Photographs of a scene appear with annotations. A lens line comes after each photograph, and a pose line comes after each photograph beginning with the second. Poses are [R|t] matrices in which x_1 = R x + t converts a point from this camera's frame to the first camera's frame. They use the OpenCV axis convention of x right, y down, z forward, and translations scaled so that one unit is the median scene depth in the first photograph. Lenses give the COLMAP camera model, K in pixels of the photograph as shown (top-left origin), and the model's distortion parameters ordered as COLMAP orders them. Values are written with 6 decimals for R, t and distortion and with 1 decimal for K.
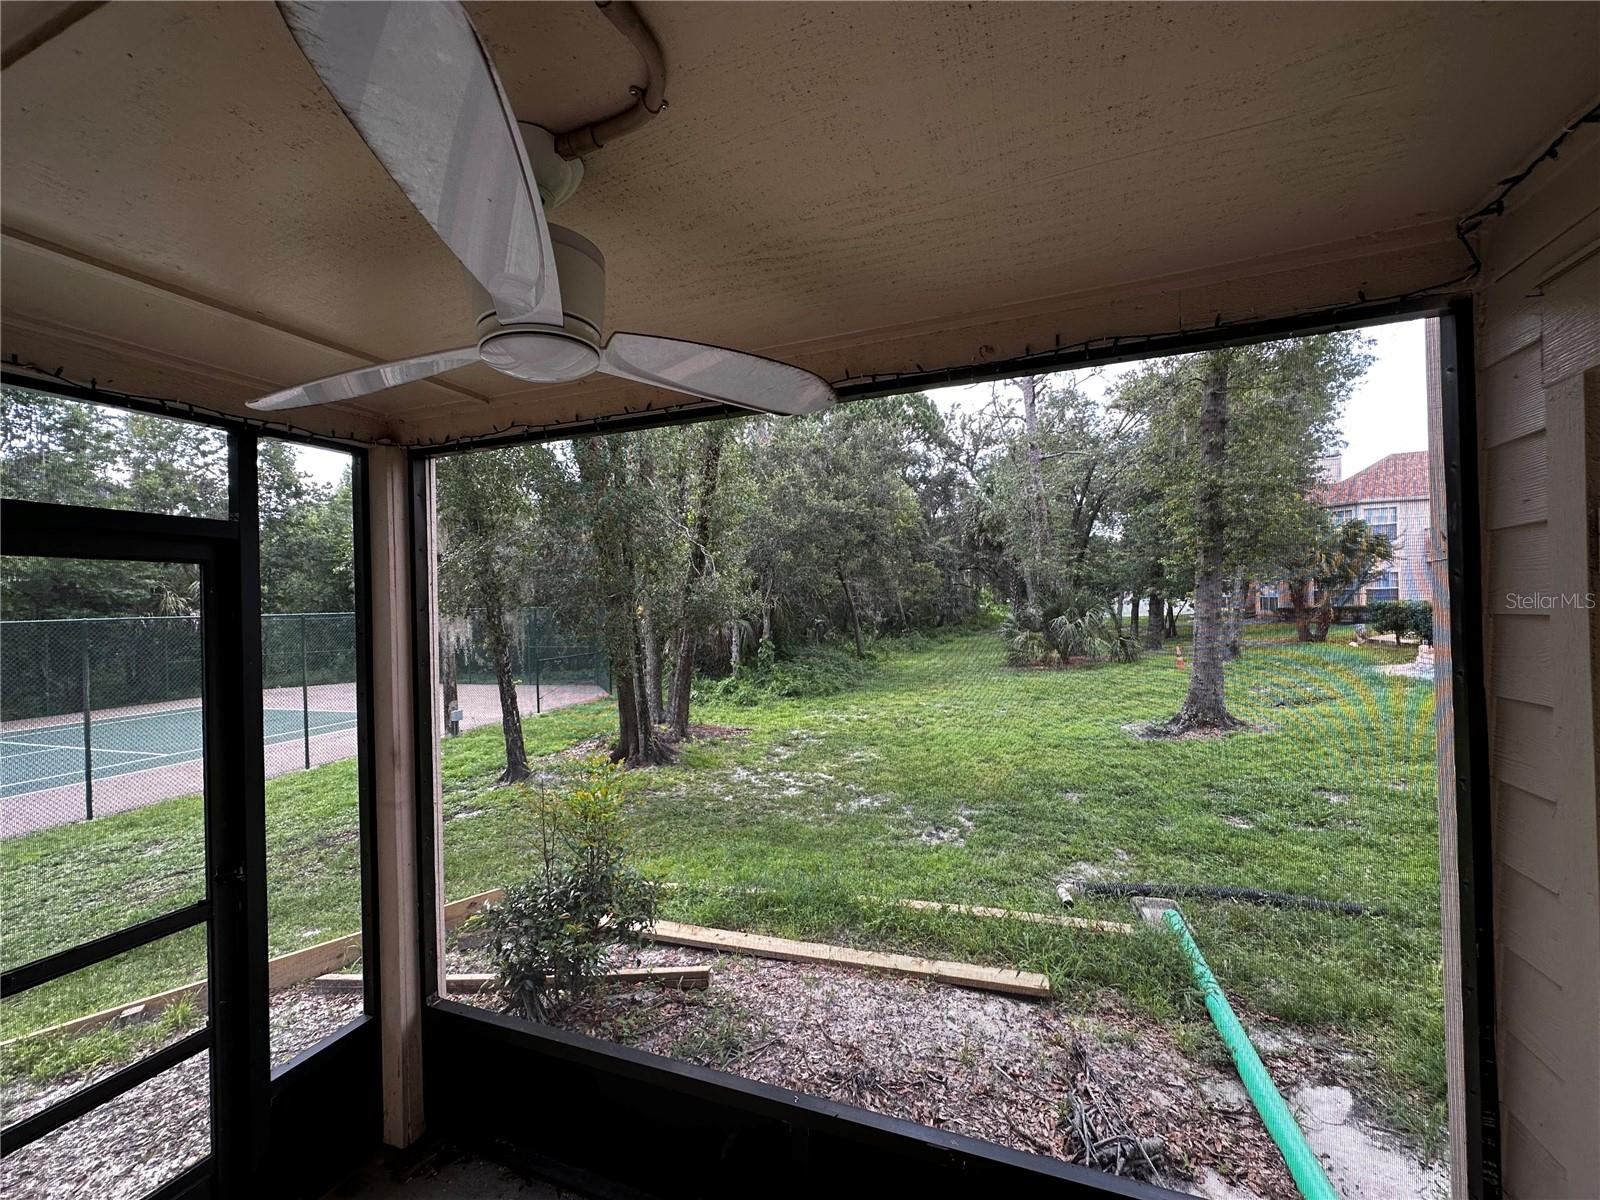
lens RADIAL K [[635.5, 0, 799.9], [0, 635.5, 601.8], [0, 0, 1]] dist [-0.008913, 0.003482]
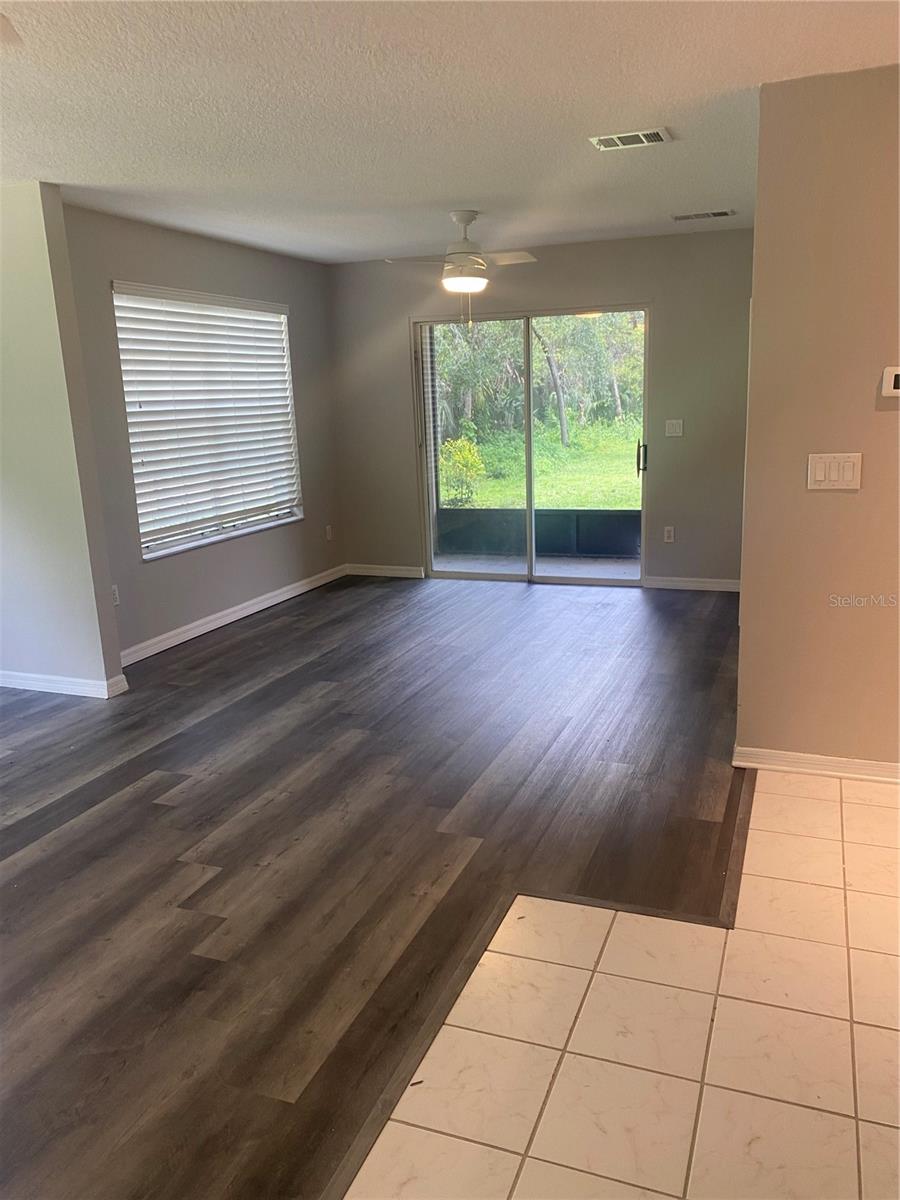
lens RADIAL K [[908.3, 0, 467.8], [0, 908.3, 617.4], [0, 0, 1]] dist [0.011131, -0.020273]
pose [[0.999998, -0.001815, 0.000911, -0.033687], [0.001529, 0.968113, 0.250510, 0.002709], [-0.001336, -0.250508, 0.968113, -0.217215]]
